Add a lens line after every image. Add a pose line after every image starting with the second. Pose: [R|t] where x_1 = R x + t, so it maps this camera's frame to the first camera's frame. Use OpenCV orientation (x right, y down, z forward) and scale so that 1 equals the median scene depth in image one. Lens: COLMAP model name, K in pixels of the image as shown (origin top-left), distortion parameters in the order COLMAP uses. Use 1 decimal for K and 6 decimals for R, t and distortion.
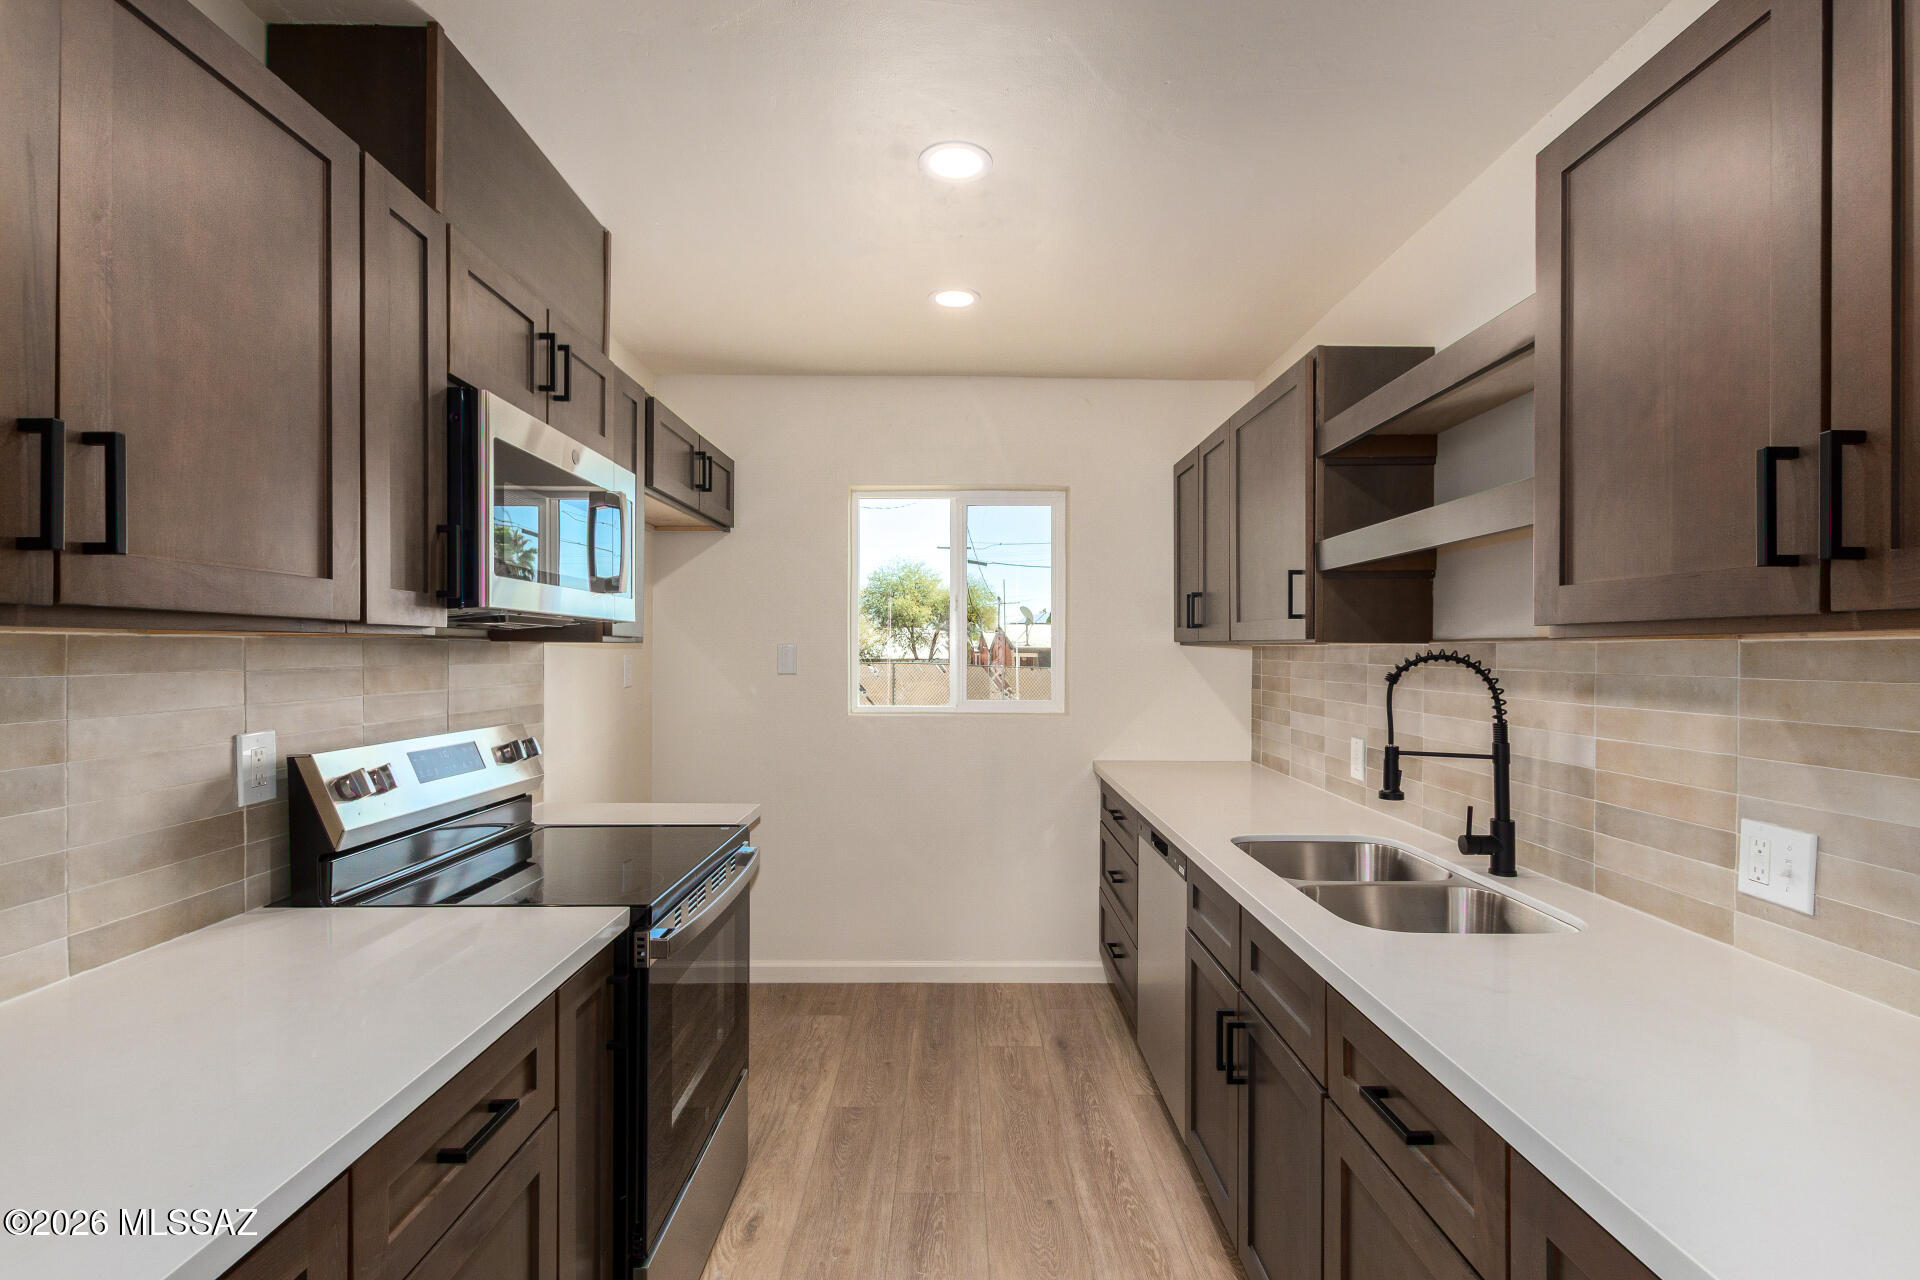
lens RADIAL K [[895.1, 0, 961.7], [0, 895.1, 647.5], [0, 0, 1]] dist [0.009887, -0.003714]
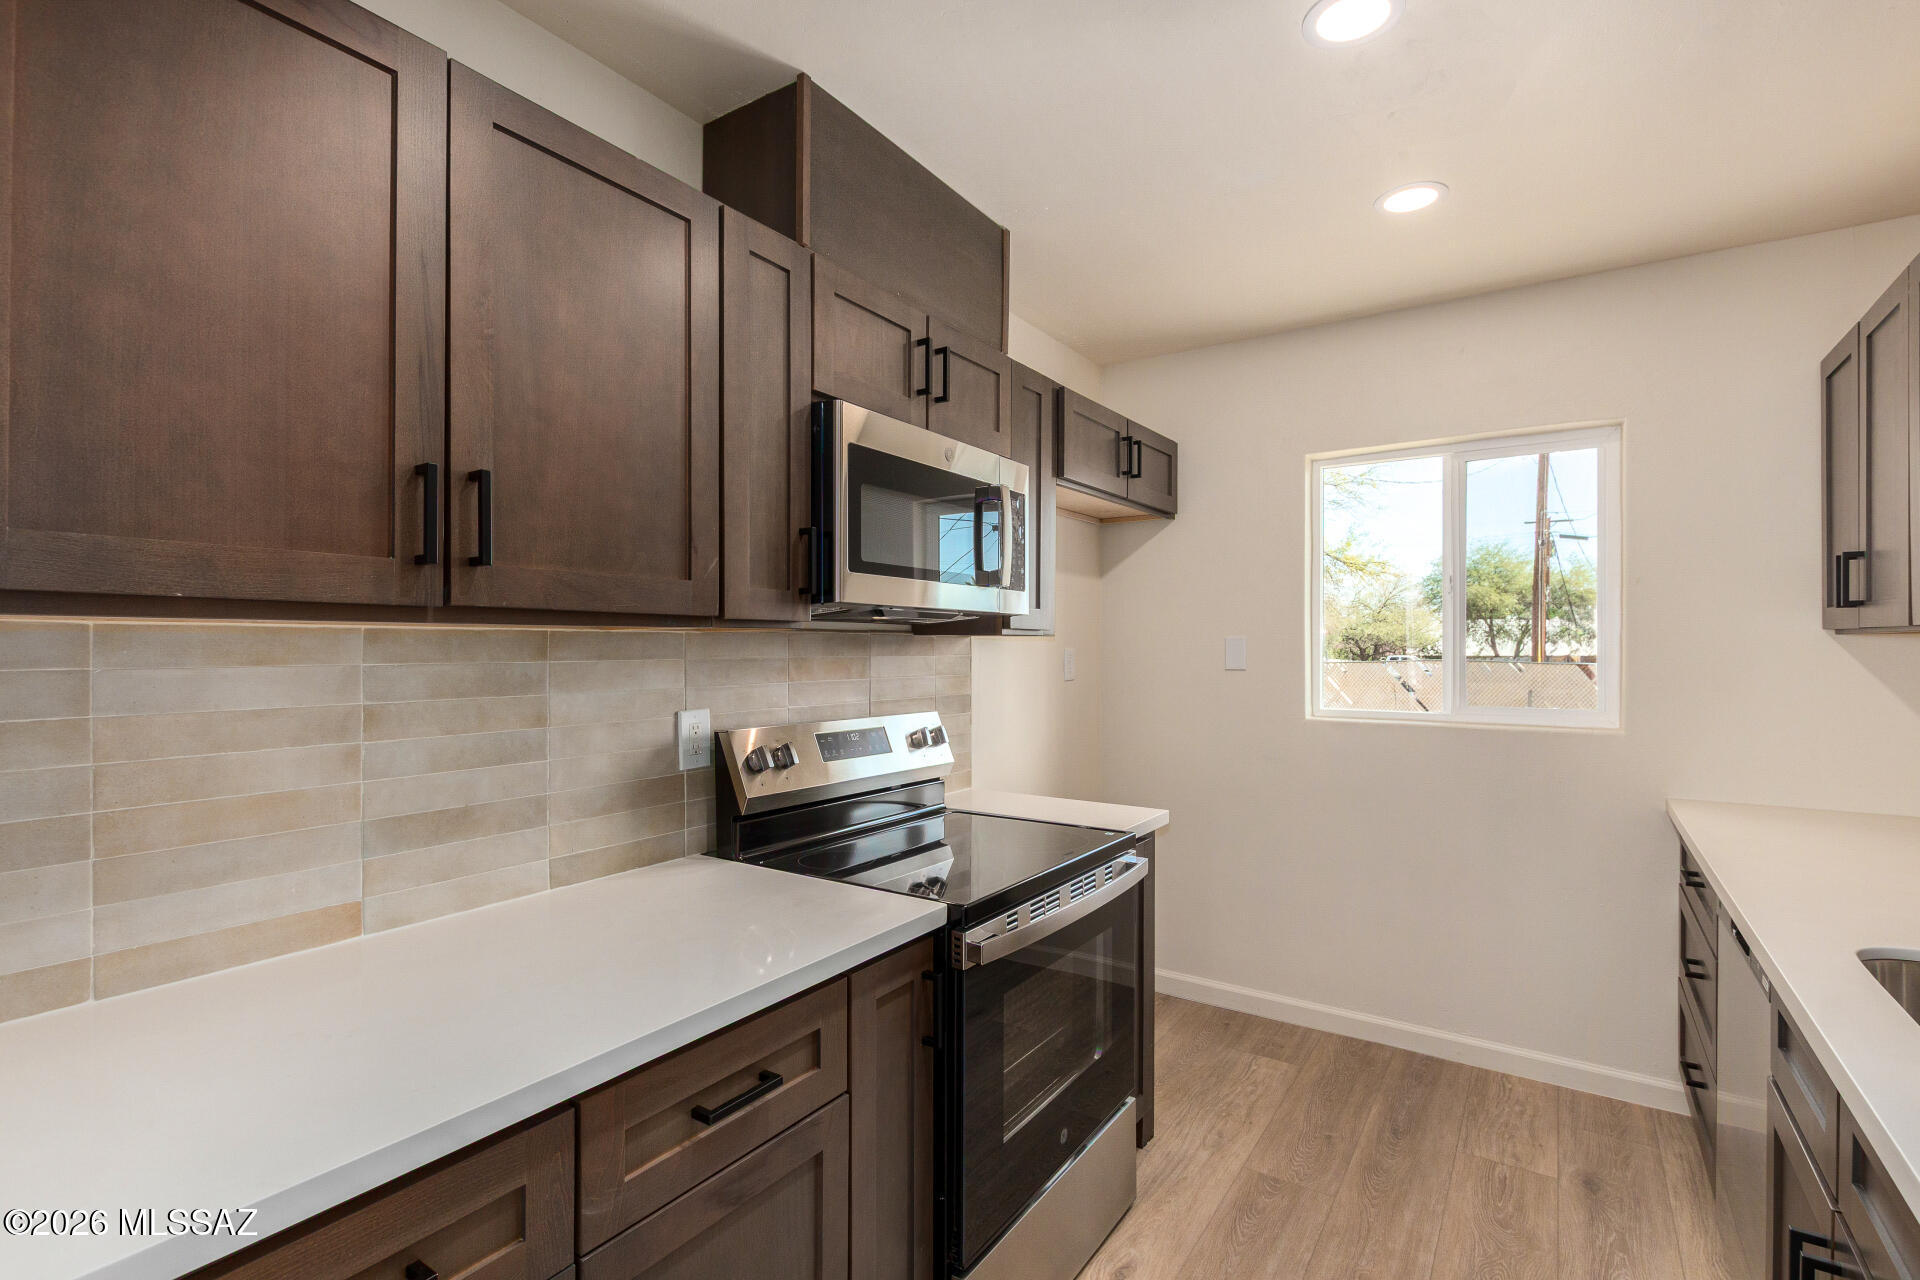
lens RADIAL K [[895.1, 0, 956.3], [0, 895.1, 642.7], [0, 0, 1]] dist [0.009887, -0.003714]
pose [[0.823086, -0.003369, -0.567907, 0.144282], [0.002756, 0.999994, -0.001938, 0.004604], [0.567910, 0.000030, 0.823090, 0.148977]]
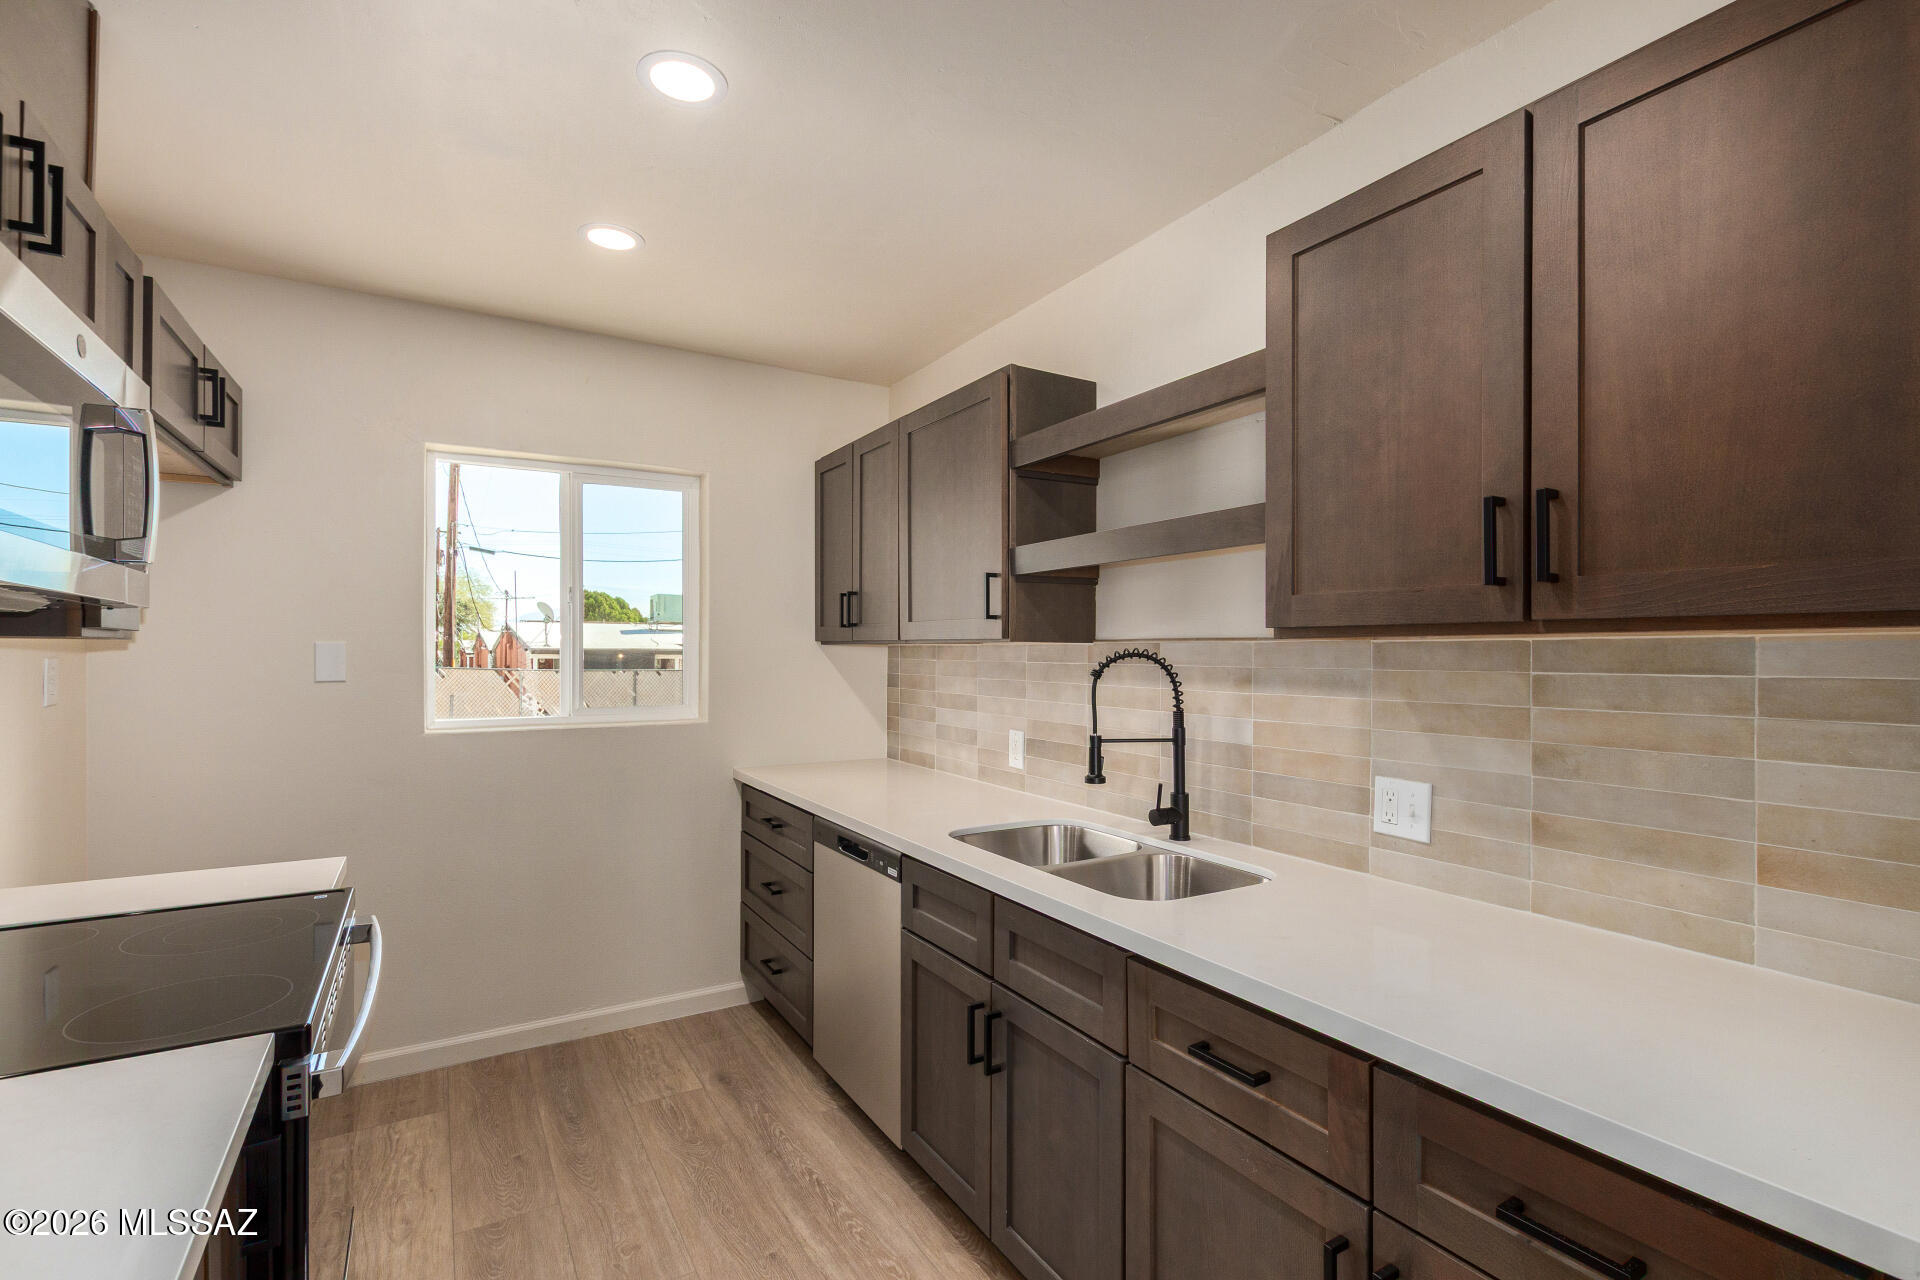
lens RADIAL K [[895.1, 0, 972.1], [0, 895.1, 646.4], [0, 0, 1]] dist [0.009887, -0.003714]
pose [[0.855348, 0.001190, 0.518052, -0.203046], [-0.000411, 0.999999, -0.001618, 0.001475], [-0.518053, 0.001171, 0.855348, 0.115970]]
